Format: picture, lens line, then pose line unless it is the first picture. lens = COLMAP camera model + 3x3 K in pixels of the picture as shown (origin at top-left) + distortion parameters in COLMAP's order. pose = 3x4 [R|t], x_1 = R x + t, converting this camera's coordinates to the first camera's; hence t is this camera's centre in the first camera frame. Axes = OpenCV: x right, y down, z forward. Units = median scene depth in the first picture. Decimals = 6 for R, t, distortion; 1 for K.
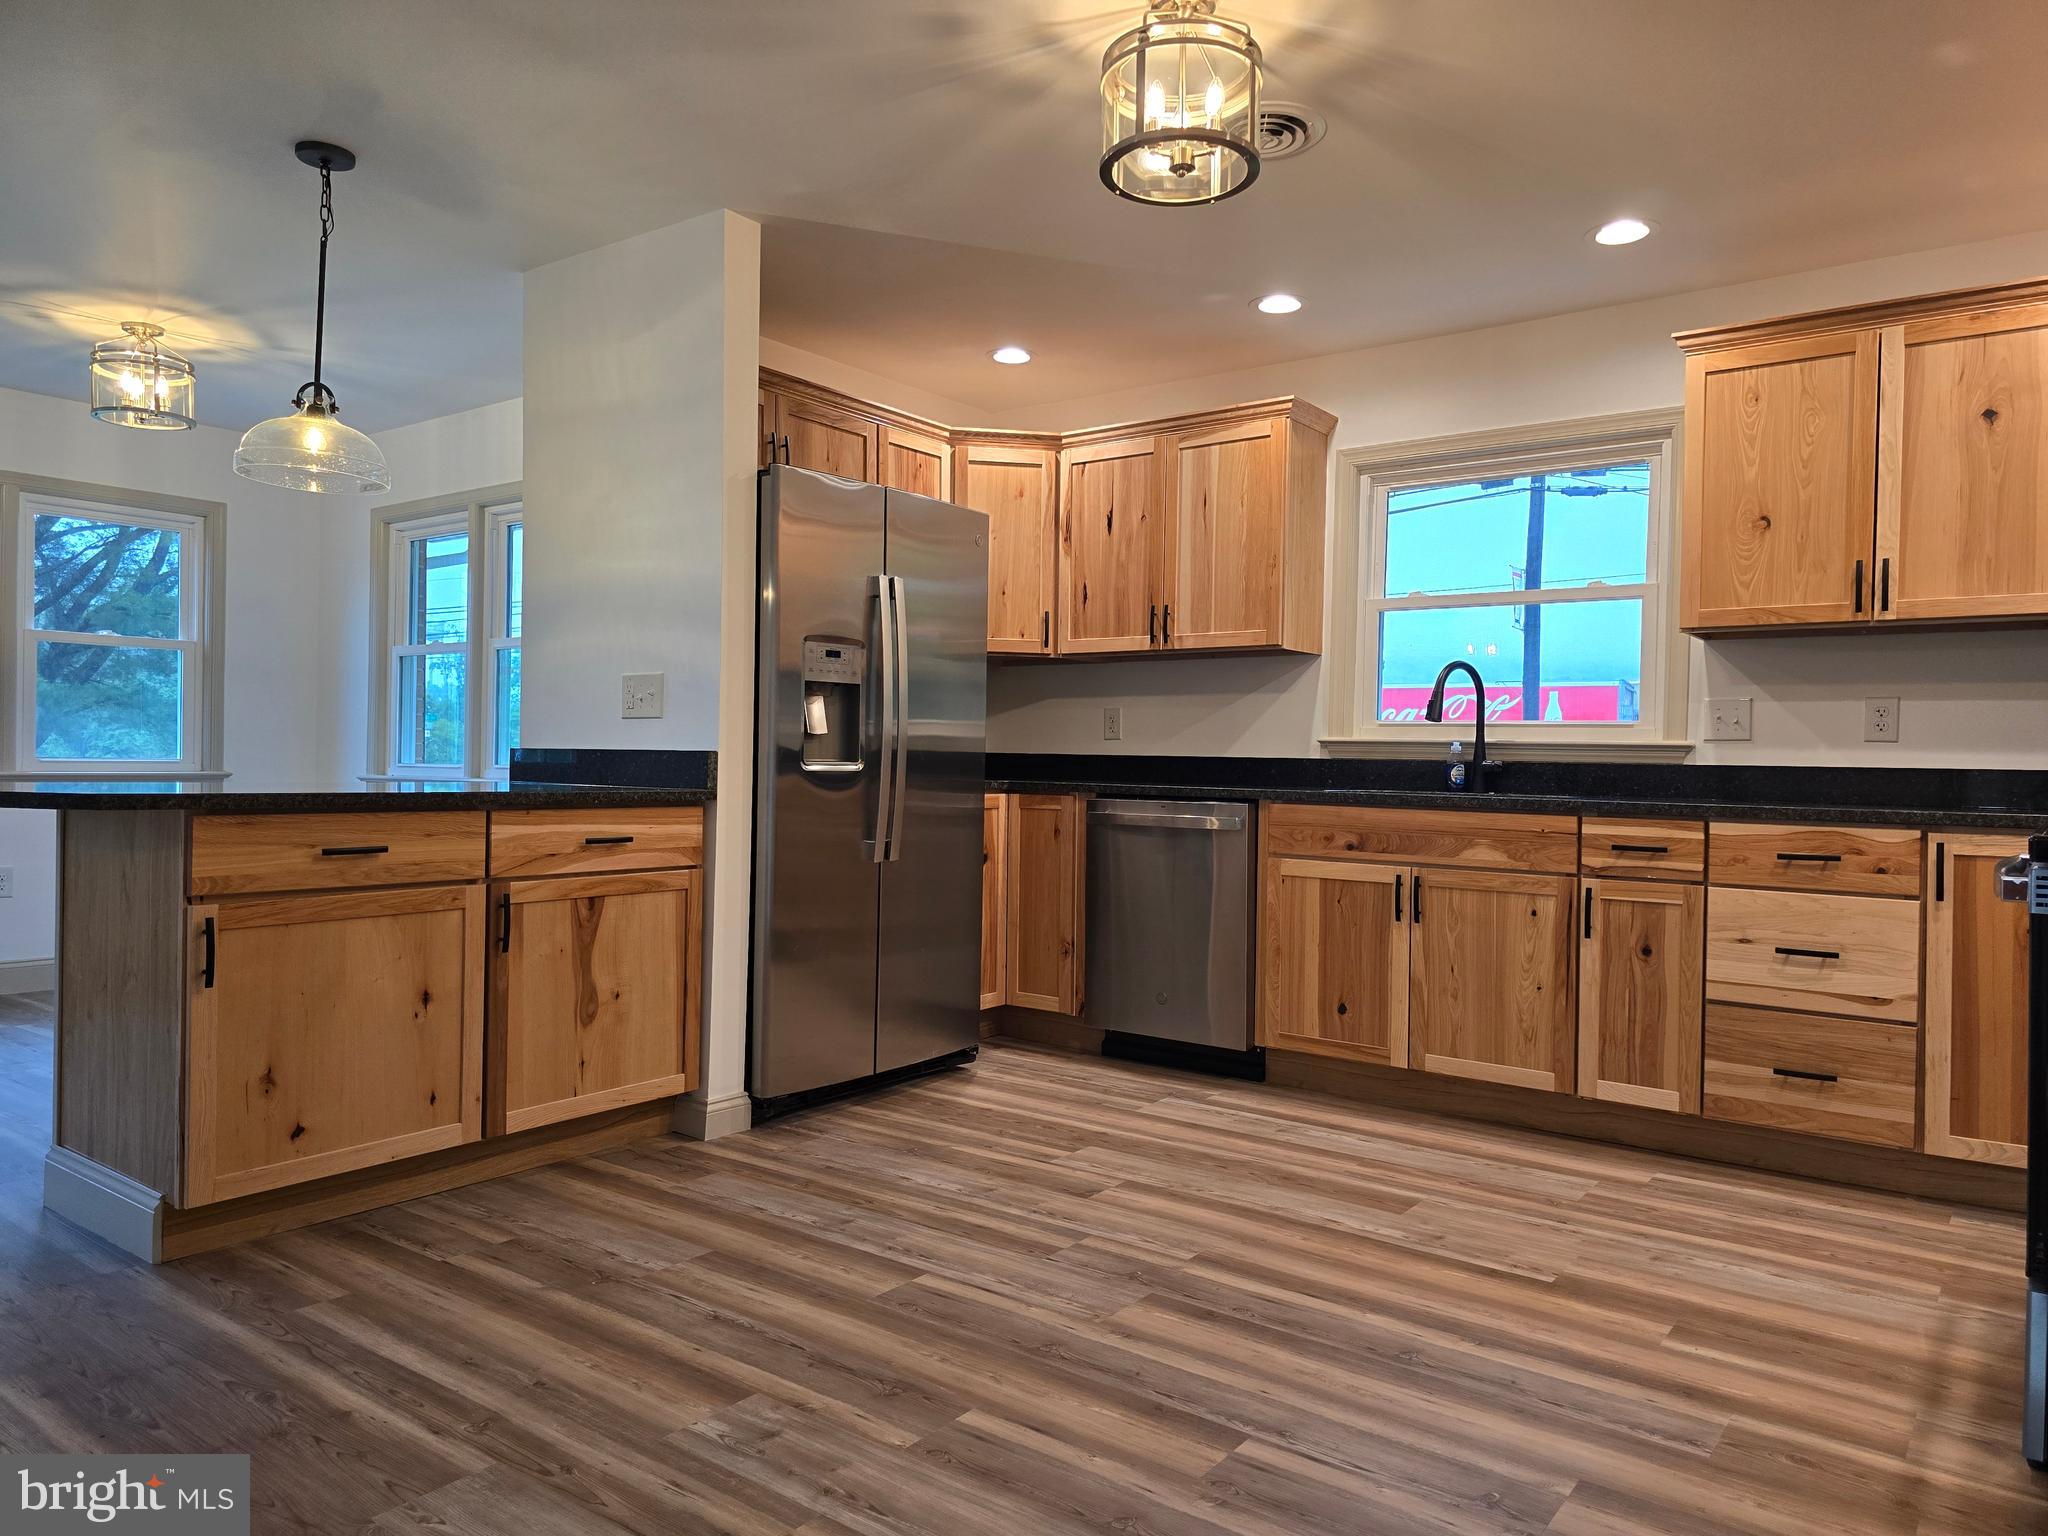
lens RADIAL K [[1367.2, 0, 1022.8], [0, 1367.2, 774.7], [0, 0, 1]] dist [0.057057, -0.047472]
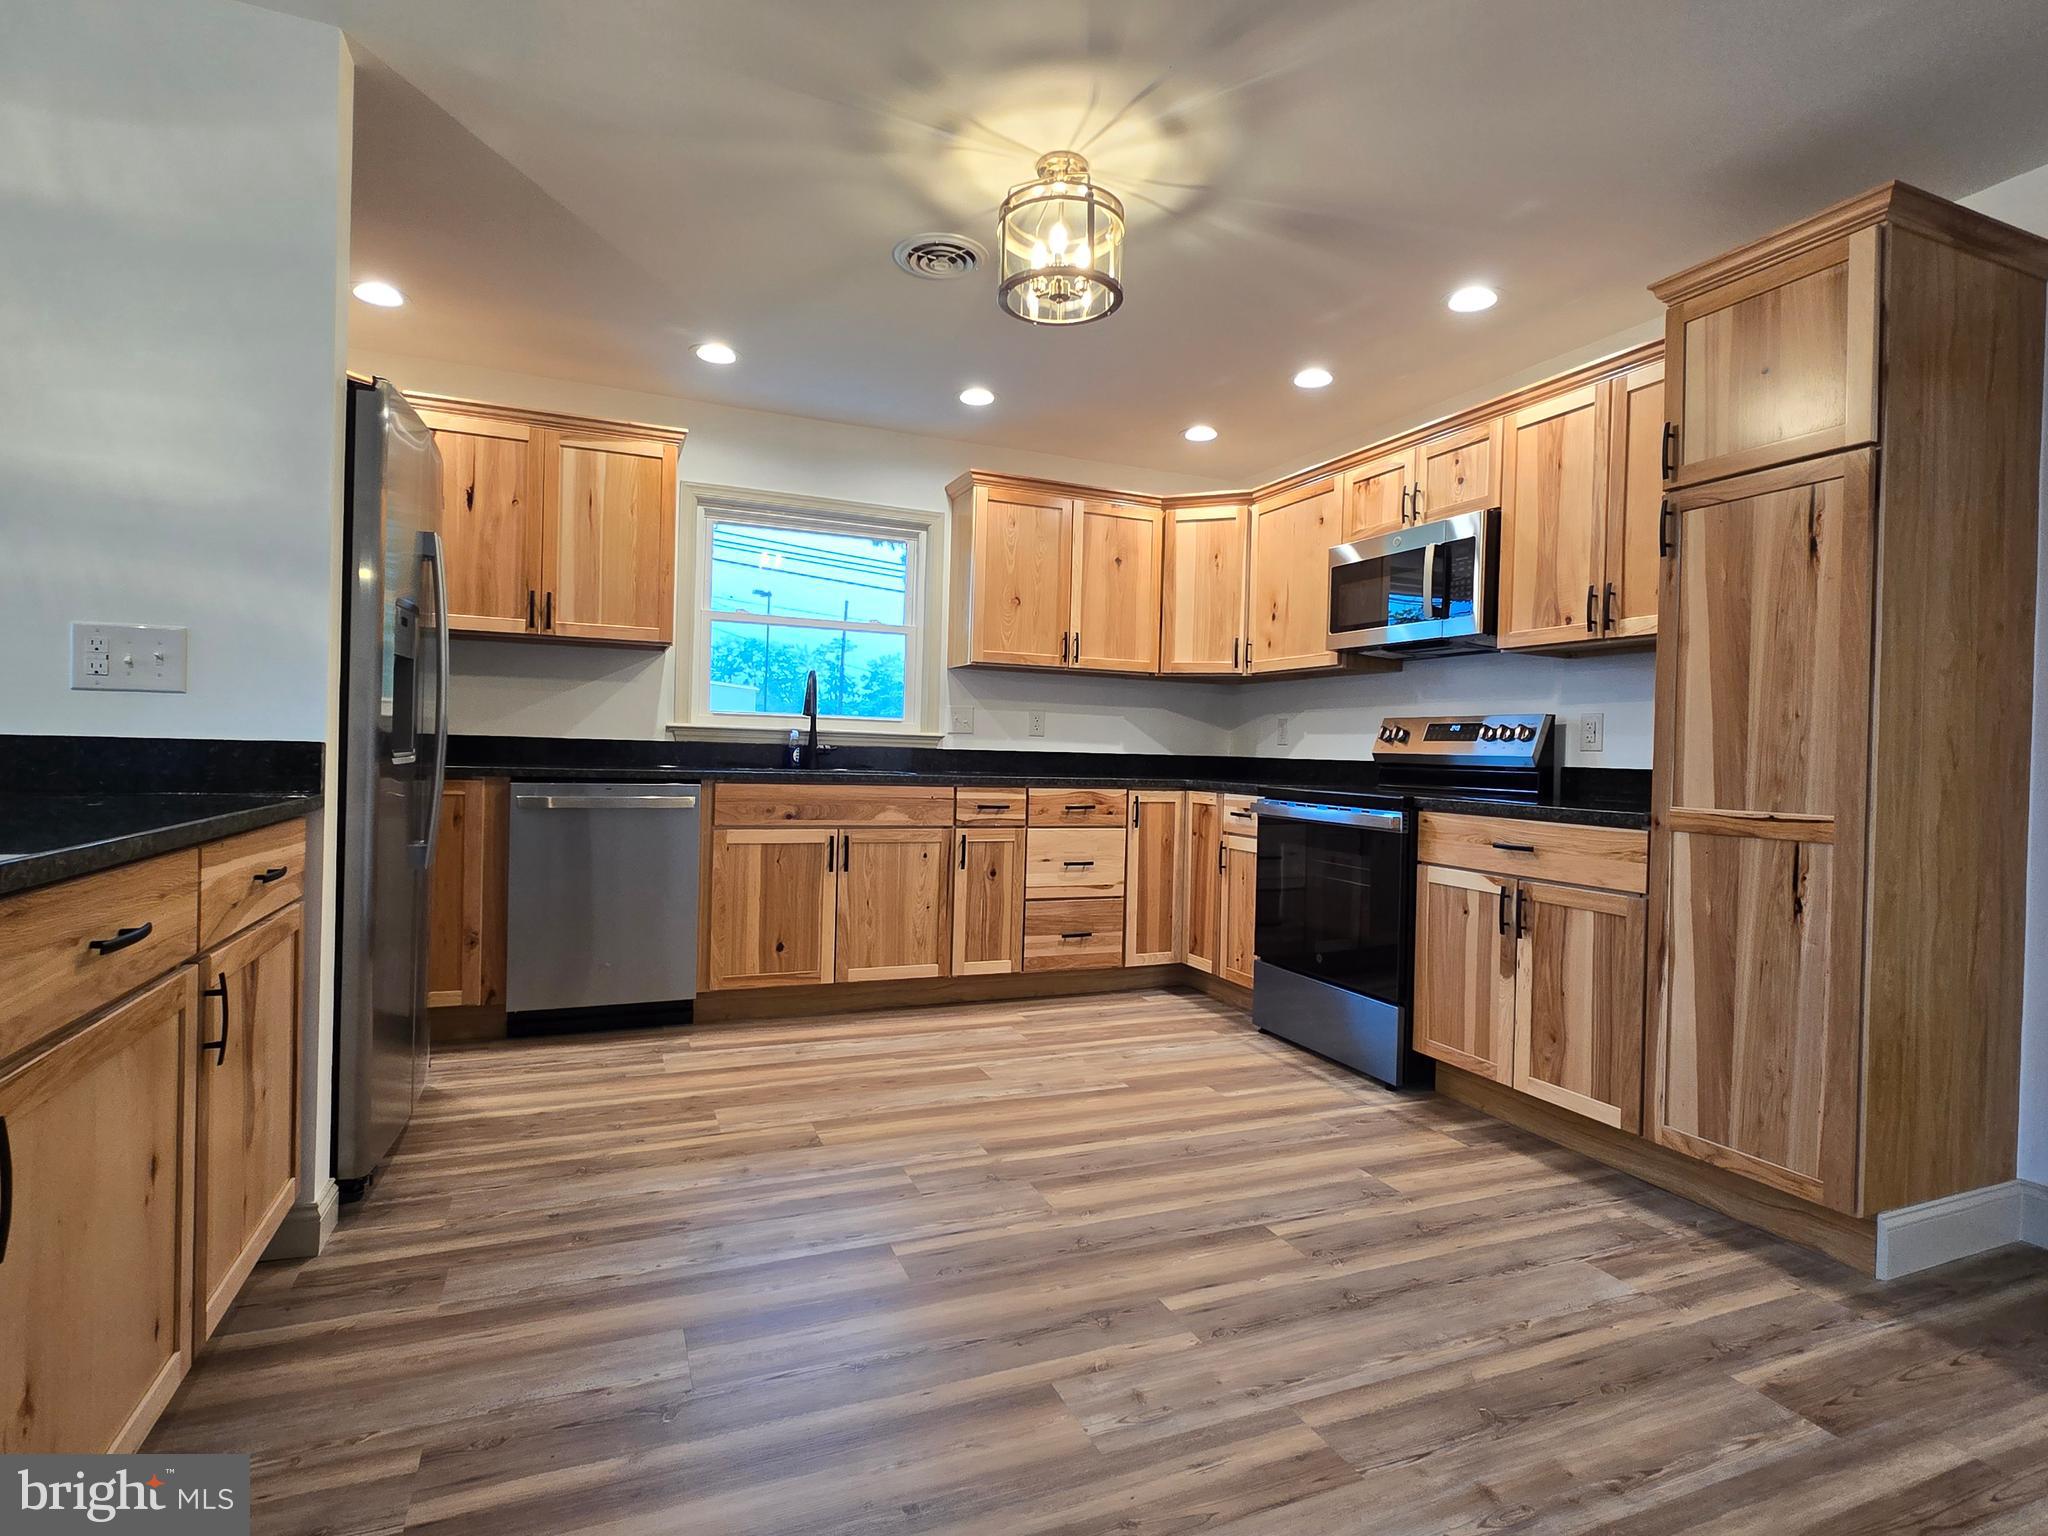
lens RADIAL K [[1043.1, 0, 1025.3], [0, 1043.1, 764.3], [0, 0, 1]] dist [-0.005102, -0.000422]
pose [[0.507790, -0.017033, 0.861313, -0.538107], [-0.009051, 0.999644, 0.025105, -0.023475], [-0.861434, -0.020544, 0.507455, 0.389613]]
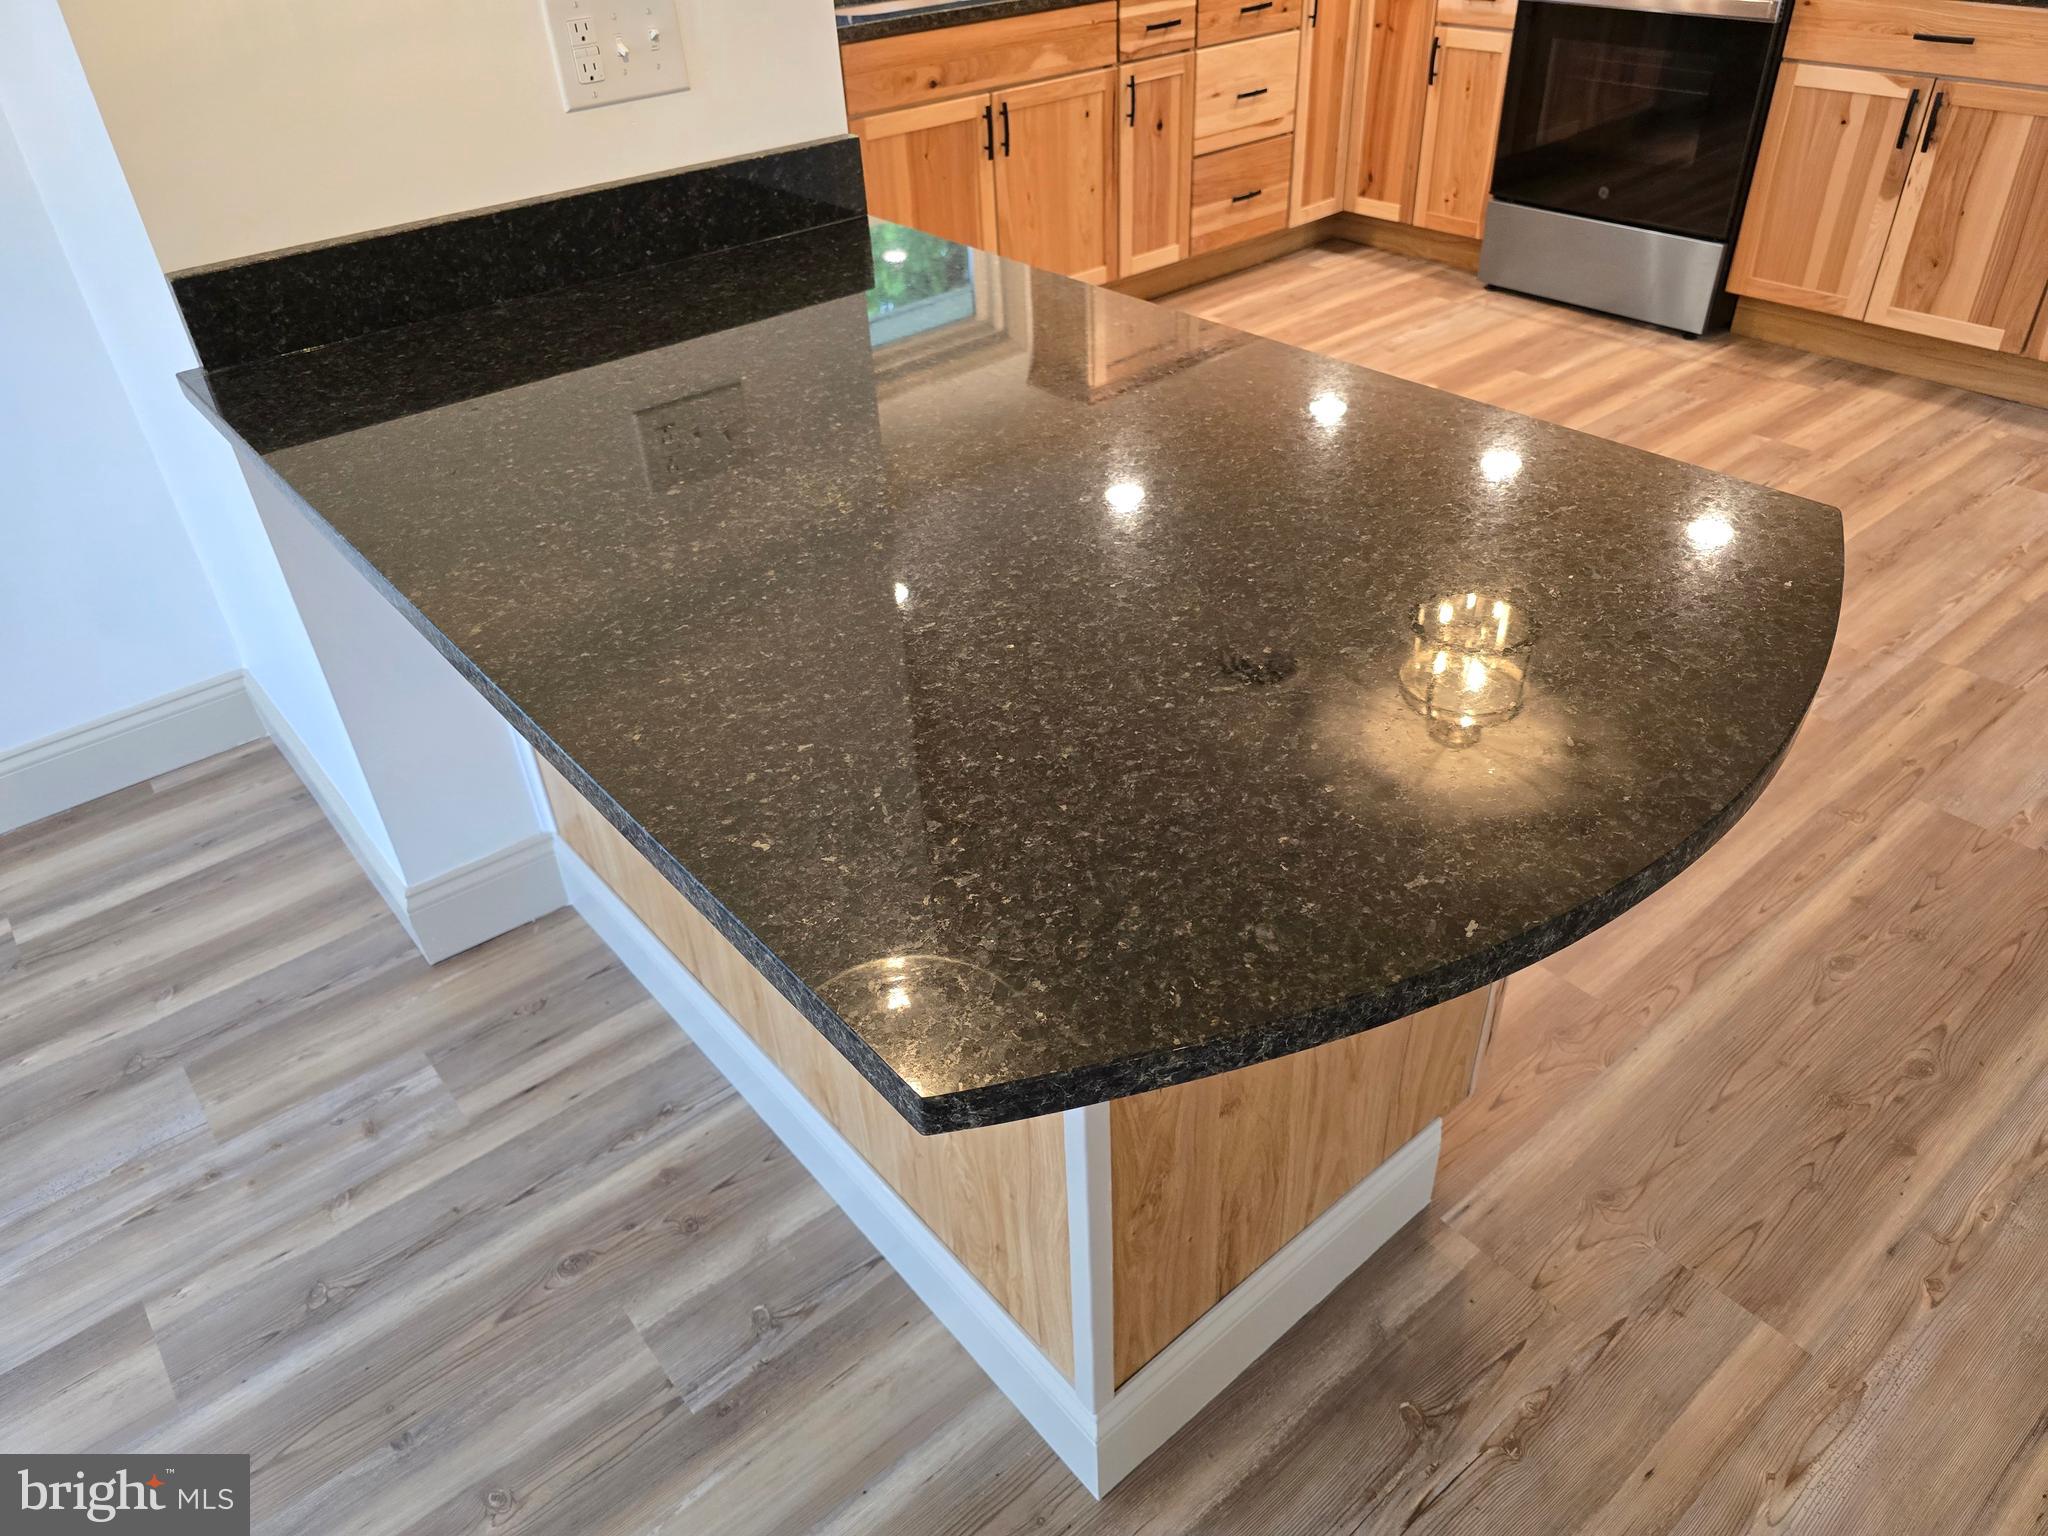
lens RADIAL K [[1367.2, 0, 1039.4], [0, 1367.2, 783.1], [0, 0, 1]] dist [0.057057, -0.047472]
pose [[0.229139, -0.600639, 0.765982, -0.793198], [0.054671, 0.793618, 0.605955, -0.142720], [-0.971857, -0.096971, 0.214687, 0.812565]]
